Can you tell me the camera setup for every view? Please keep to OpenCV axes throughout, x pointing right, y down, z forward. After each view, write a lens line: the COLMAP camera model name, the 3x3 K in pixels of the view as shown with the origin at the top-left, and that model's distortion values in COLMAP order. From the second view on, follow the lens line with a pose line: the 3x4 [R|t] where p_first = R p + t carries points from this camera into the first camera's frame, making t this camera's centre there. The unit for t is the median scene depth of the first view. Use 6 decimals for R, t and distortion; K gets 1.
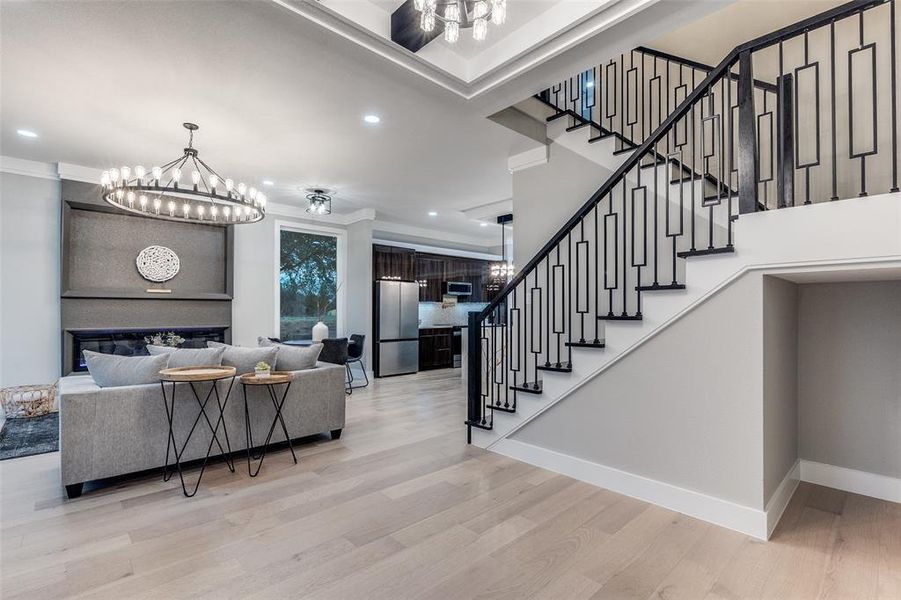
lens RADIAL K [[419.2, 0, 446.7], [0, 419.2, 308.7], [0, 0, 1]] dist [-0.001446, -0.000238]
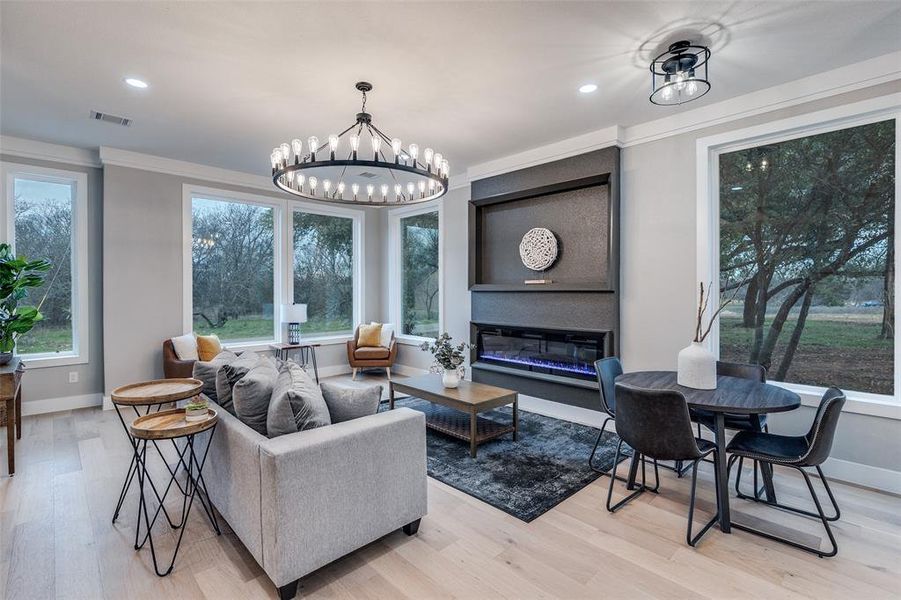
lens RADIAL K [[415.6, 0, 448.7], [0, 415.6, 292.2], [0, 0, 1]] dist [0.000335, 0.000175]
pose [[0.012173, 0.005896, -0.999909, 0.201624], [0.006350, 0.999962, 0.005974, -0.039363], [0.999906, -0.006422, 0.012135, 1.152049]]
